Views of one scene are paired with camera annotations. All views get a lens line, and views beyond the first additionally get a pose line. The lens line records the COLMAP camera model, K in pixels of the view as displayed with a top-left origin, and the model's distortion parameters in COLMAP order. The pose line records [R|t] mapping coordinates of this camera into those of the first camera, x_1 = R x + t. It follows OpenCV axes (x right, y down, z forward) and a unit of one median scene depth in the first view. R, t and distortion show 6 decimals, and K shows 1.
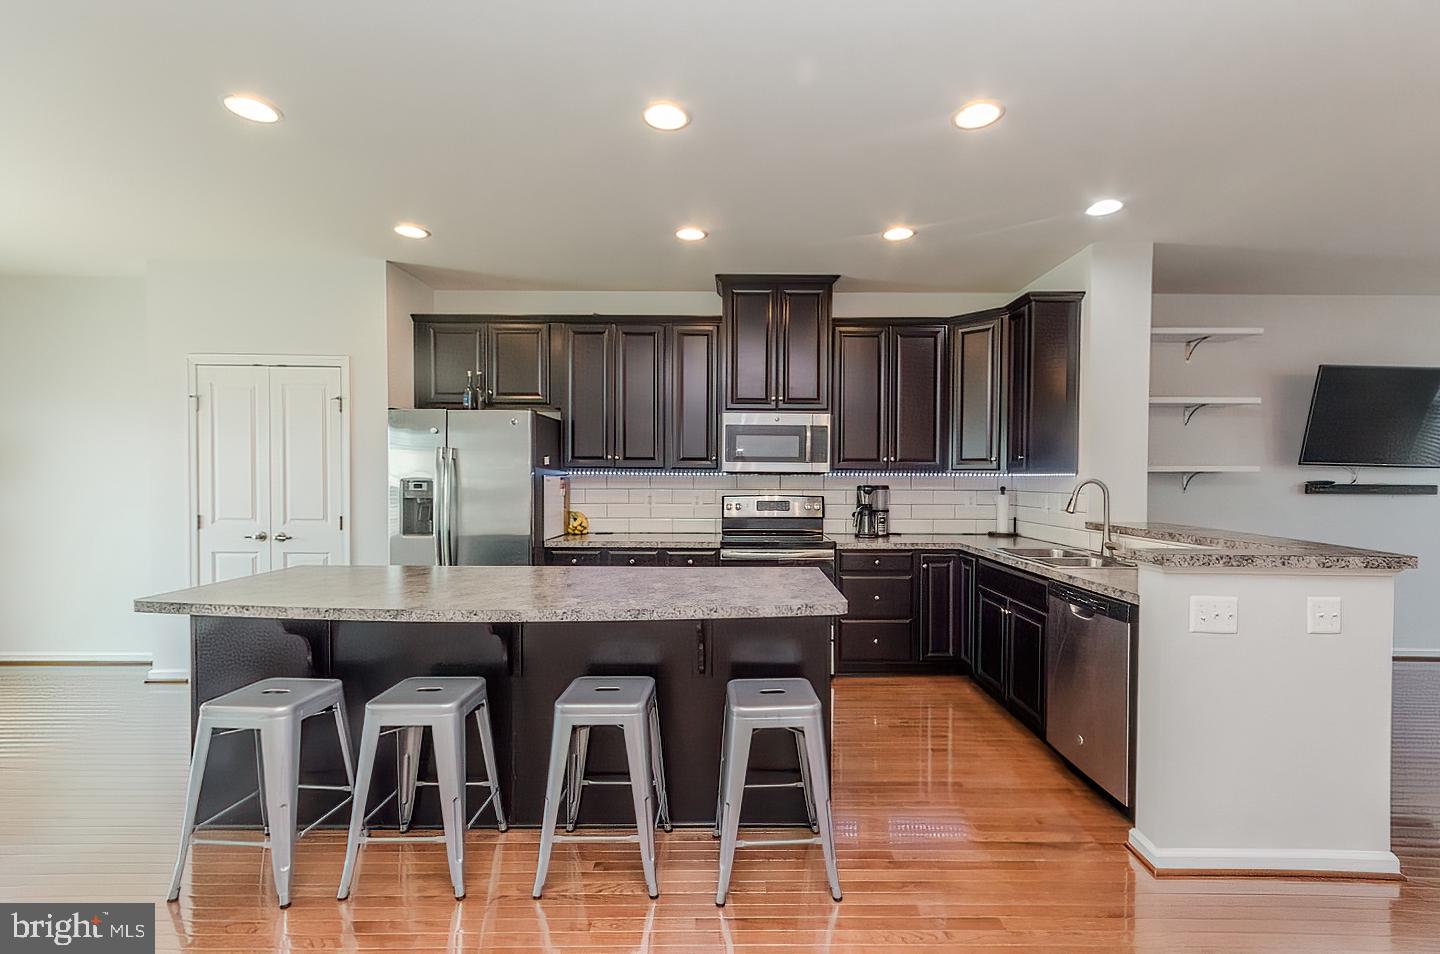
lens RADIAL K [[626.2, 0, 719.4], [0, 626.2, 471.7], [0, 0, 1]] dist [-0.002285, -0.000021]
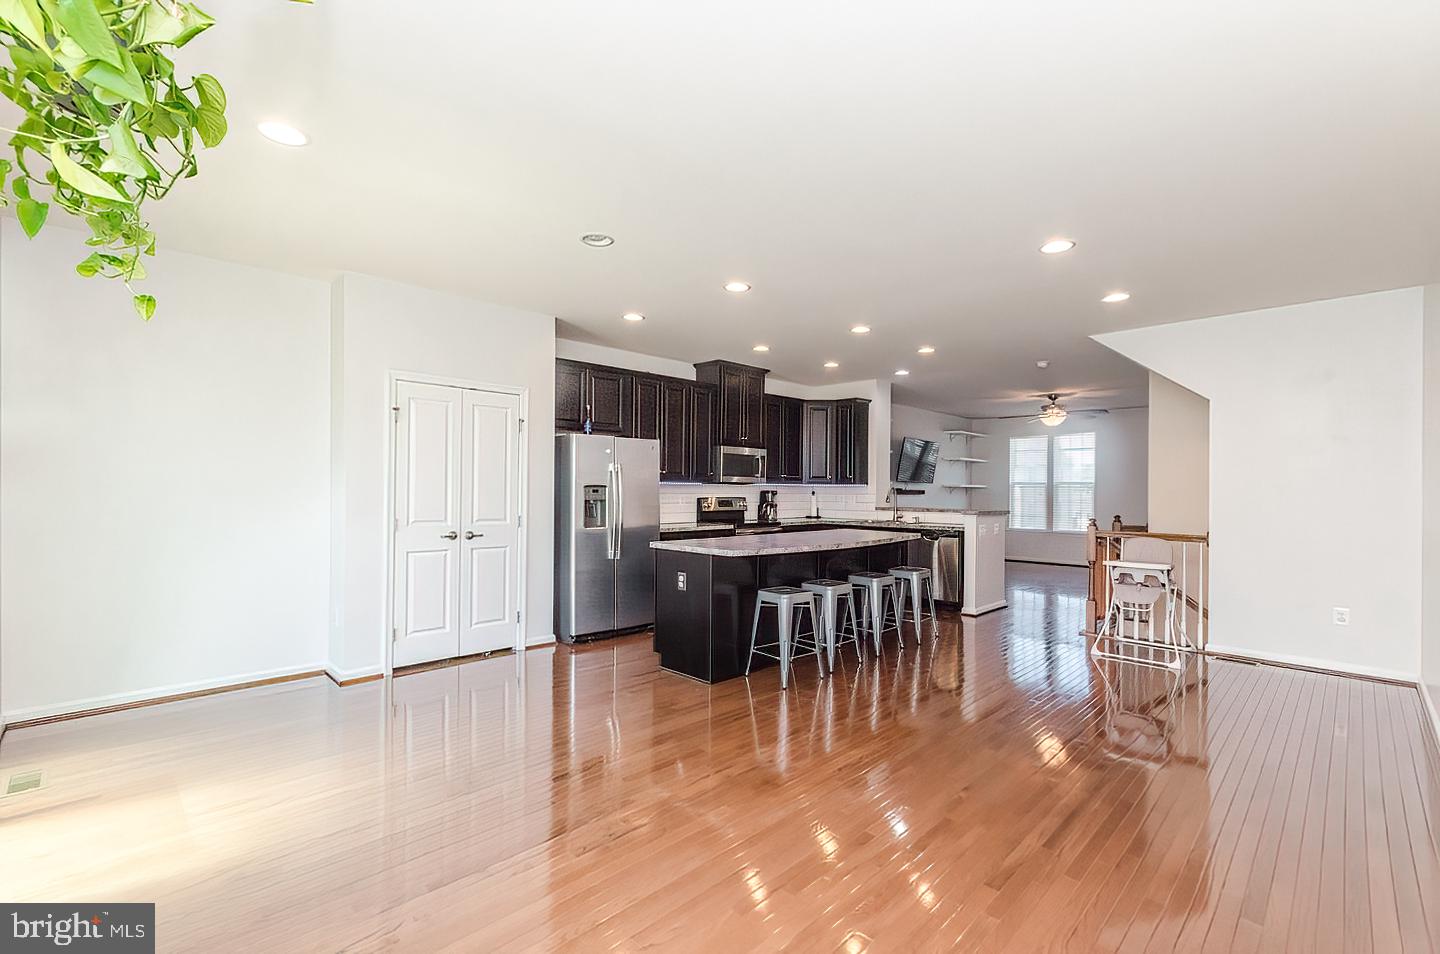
lens RADIAL K [[626.2, 0, 721.3], [0, 626.2, 485.7], [0, 0, 1]] dist [-0.002285, -0.000021]
pose [[0.721274, 0.002568, 0.692646, -1.157274], [0.000373, 0.999992, -0.004097, 0.016859], [-0.692650, 0.003213, 0.721266, -0.168060]]
